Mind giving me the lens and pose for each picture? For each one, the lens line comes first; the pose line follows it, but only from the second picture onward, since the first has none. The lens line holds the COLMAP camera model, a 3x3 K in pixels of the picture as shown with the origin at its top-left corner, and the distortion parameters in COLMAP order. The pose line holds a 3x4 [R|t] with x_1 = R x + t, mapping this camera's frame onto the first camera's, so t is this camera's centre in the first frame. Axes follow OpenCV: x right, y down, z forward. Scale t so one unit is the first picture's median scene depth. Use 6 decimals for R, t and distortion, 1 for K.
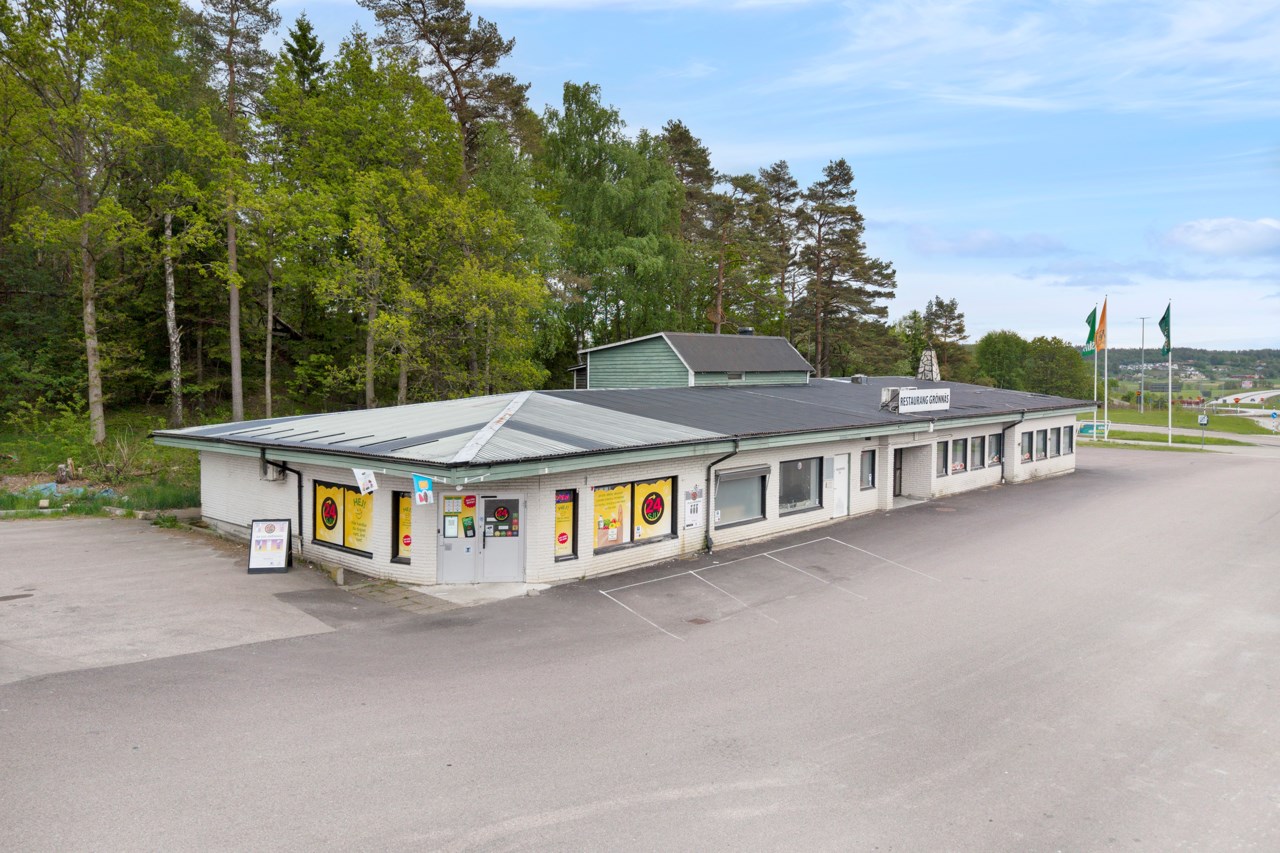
lens RADIAL K [[888.3, 0, 636.1], [0, 888.3, 371.8], [0, 0, 1]] dist [0.008875, -0.000554]
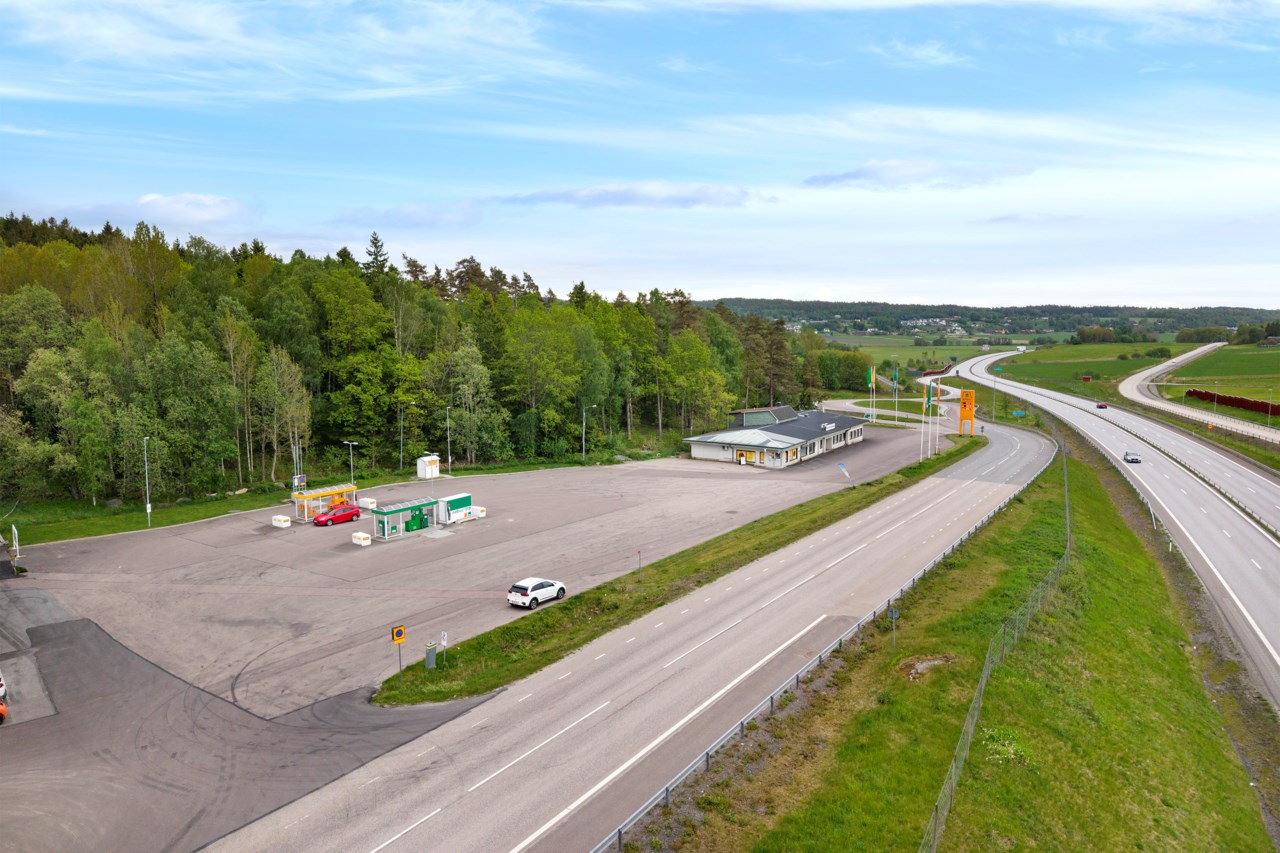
lens RADIAL K [[892.6, 0, 677.0], [0, 892.6, 428.5], [0, 0, 1]] dist [-0.045080, 0.000869]
pose [[0.968567, -0.032549, 0.246614, -1.658246], [0.003554, 0.993111, 0.117120, -0.532765], [-0.248727, -0.112562, 0.962011, -3.364763]]
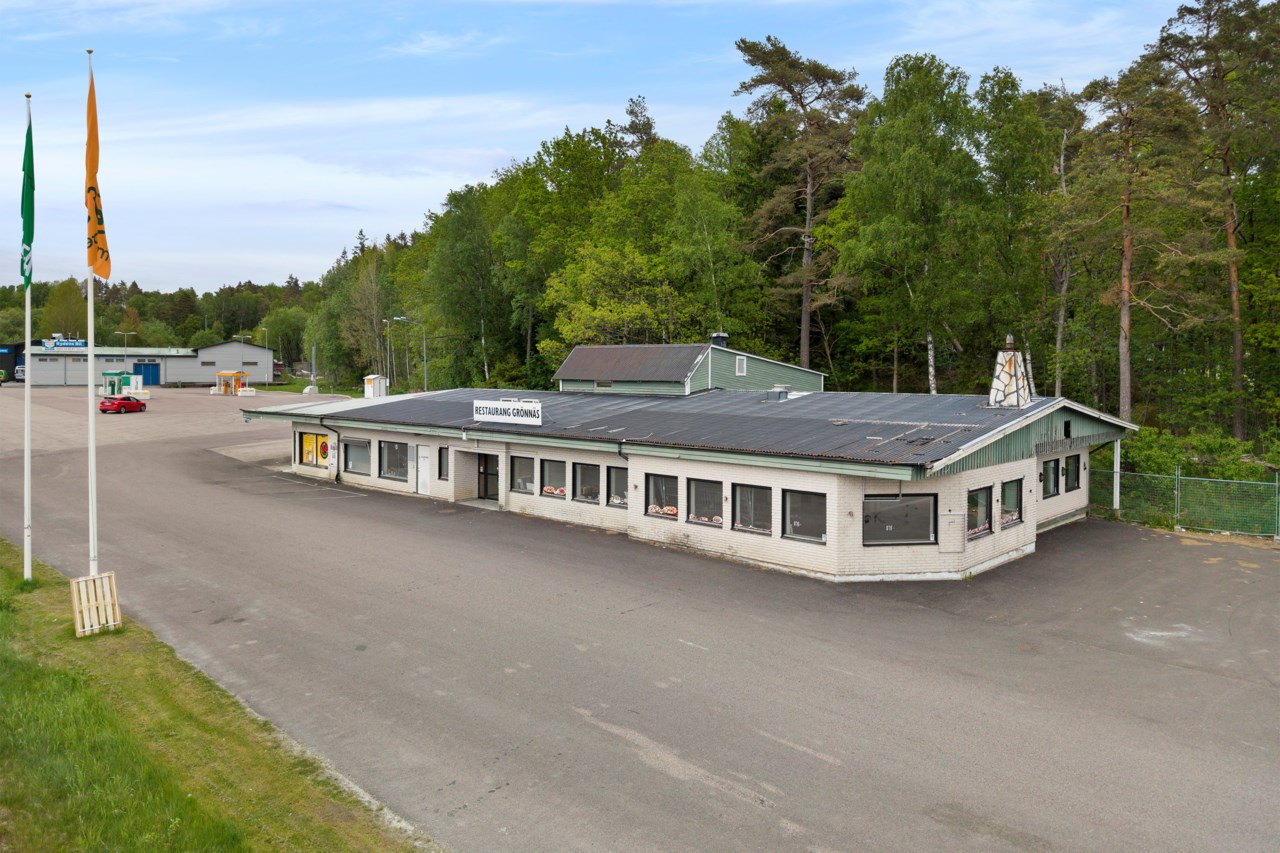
lens RADIAL K [[888.3, 0, 636.1], [0, 888.3, 371.8], [0, 0, 1]] dist [0.008875, -0.000554]
pose [[0.011026, 0.004818, -0.999928, 1.542897], [-0.007717, 0.999959, 0.004733, -0.023162], [0.999909, 0.007664, 0.011063, 1.309743]]
